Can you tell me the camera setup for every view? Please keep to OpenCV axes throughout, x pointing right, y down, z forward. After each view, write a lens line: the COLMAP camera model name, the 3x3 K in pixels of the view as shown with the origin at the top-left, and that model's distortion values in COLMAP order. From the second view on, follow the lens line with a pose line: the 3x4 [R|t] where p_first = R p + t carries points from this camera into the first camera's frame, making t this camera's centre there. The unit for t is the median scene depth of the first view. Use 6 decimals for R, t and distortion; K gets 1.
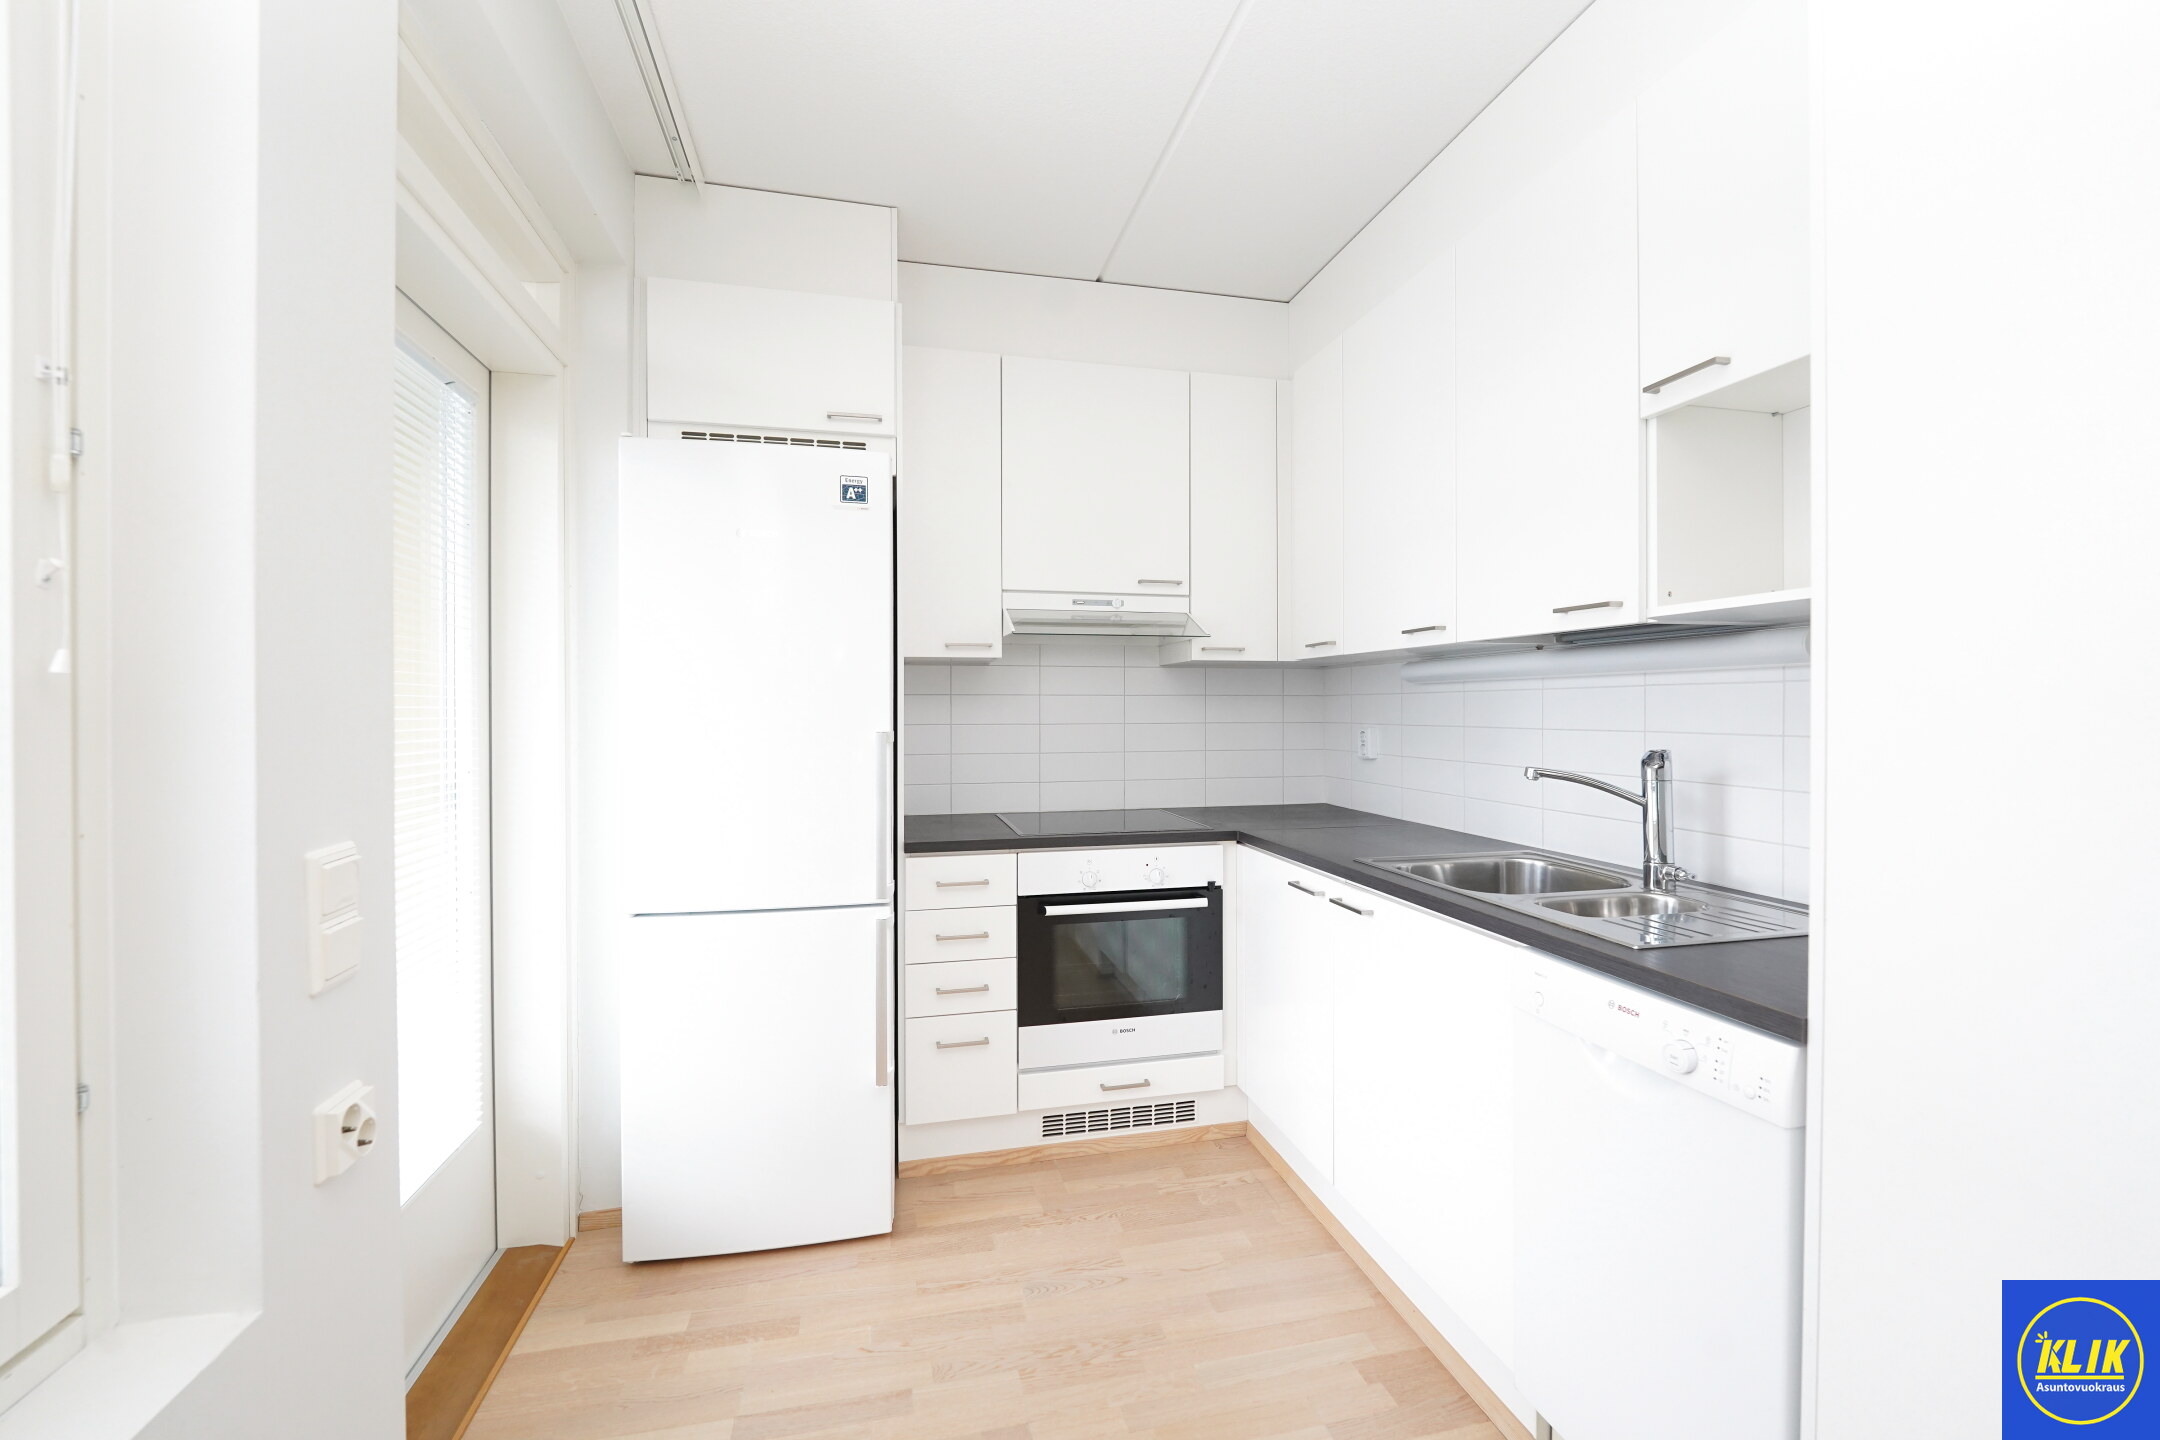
lens RADIAL K [[876.2, 0, 1082.7], [0, 876.2, 711.7], [0, 0, 1]] dist [-0.006651, -0.003030]
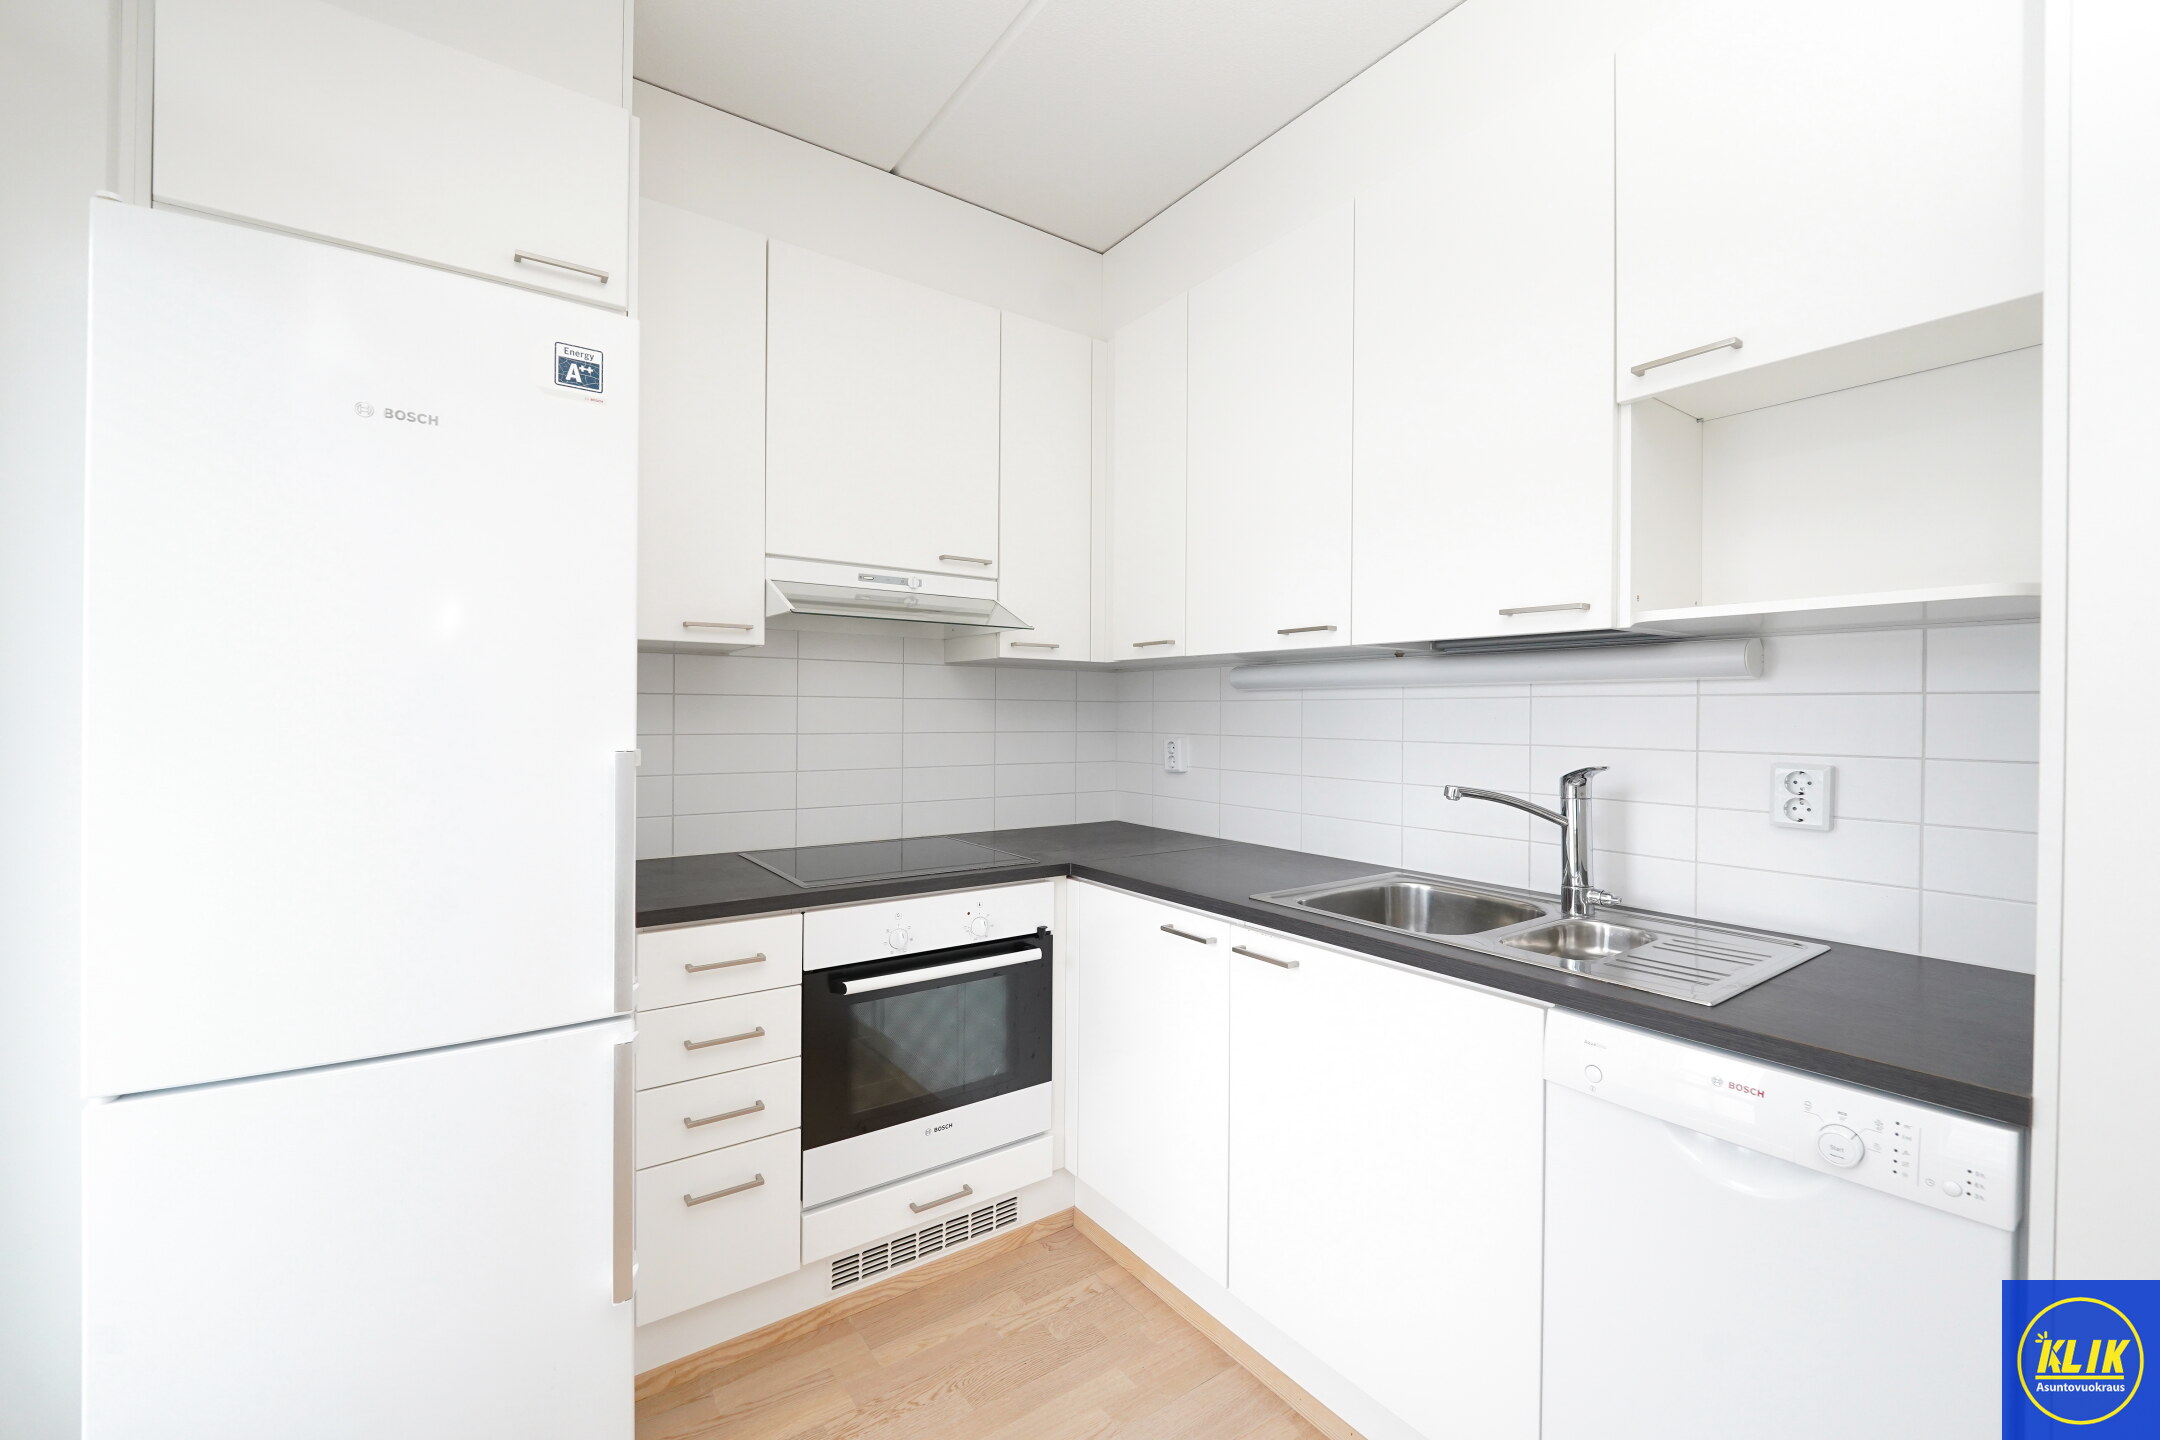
lens RADIAL K [[876.2, 0, 1080.6], [0, 876.2, 714.7], [0, 0, 1]] dist [-0.006651, -0.003030]
pose [[0.924784, 0.008083, 0.380407, -0.150997], [-0.007683, 0.999967, -0.002569, -0.003780], [-0.380416, -0.000547, 0.924815, 0.256735]]
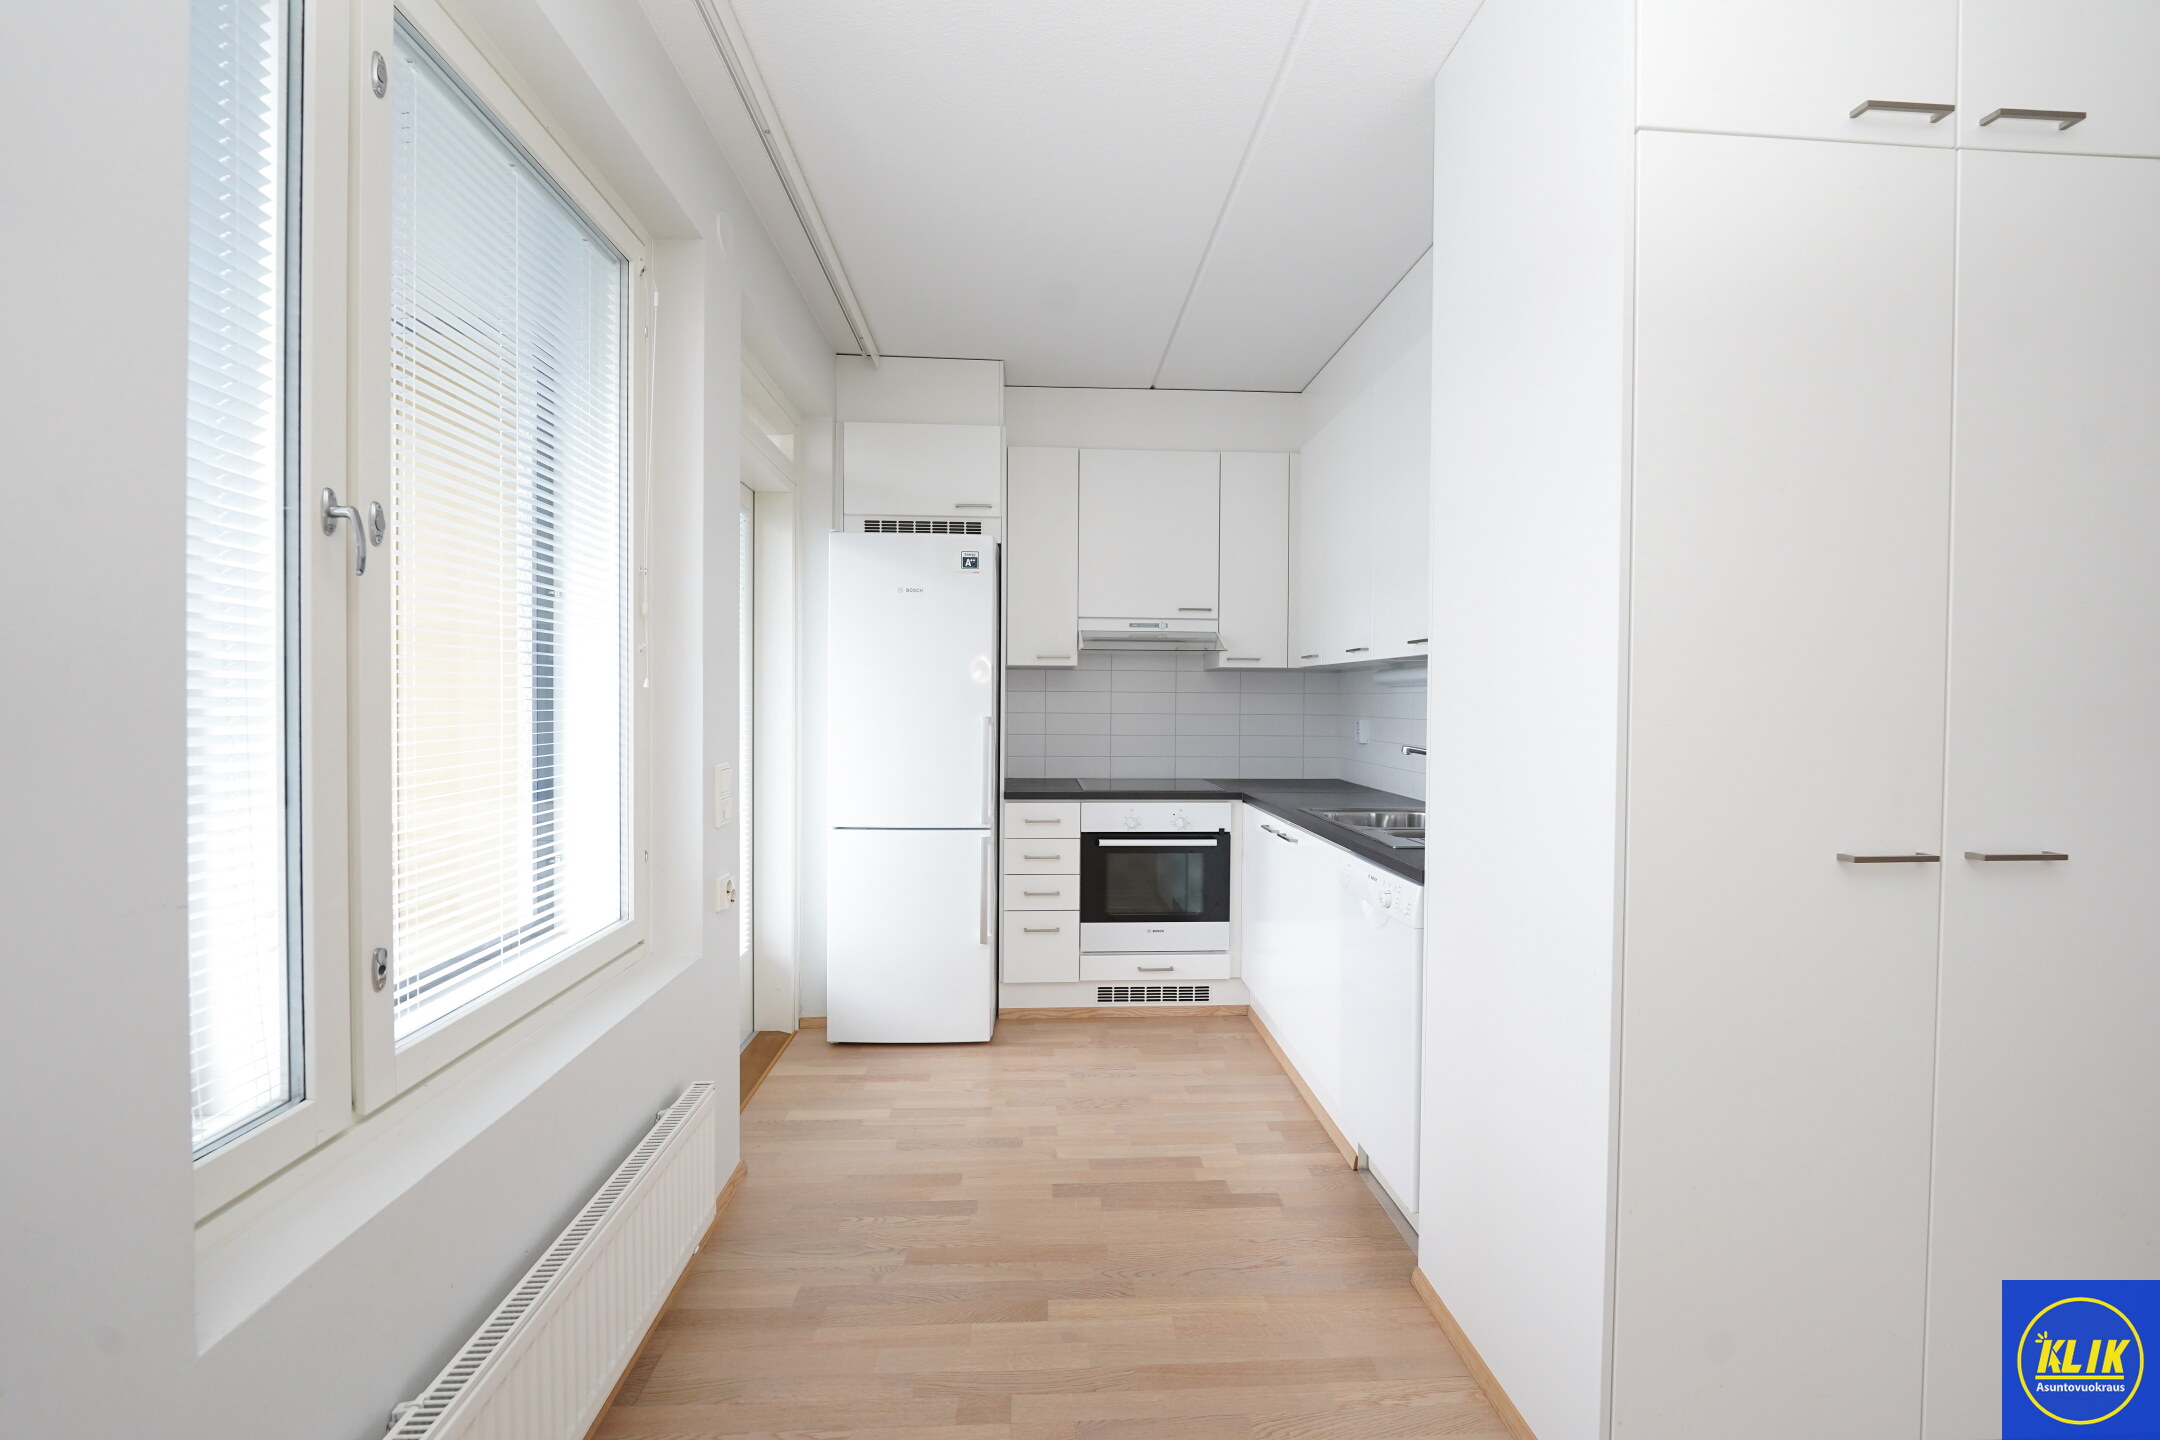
lens RADIAL K [[876.2, 0, 1079.1], [0, 876.2, 711.3], [0, 0, 1]] dist [-0.006651, -0.003030]
pose [[0.985303, 0.011284, -0.170444, 0.179767], [-0.009592, 0.999896, 0.010749, -0.004433], [0.170548, -0.008956, 0.985309, -0.455208]]
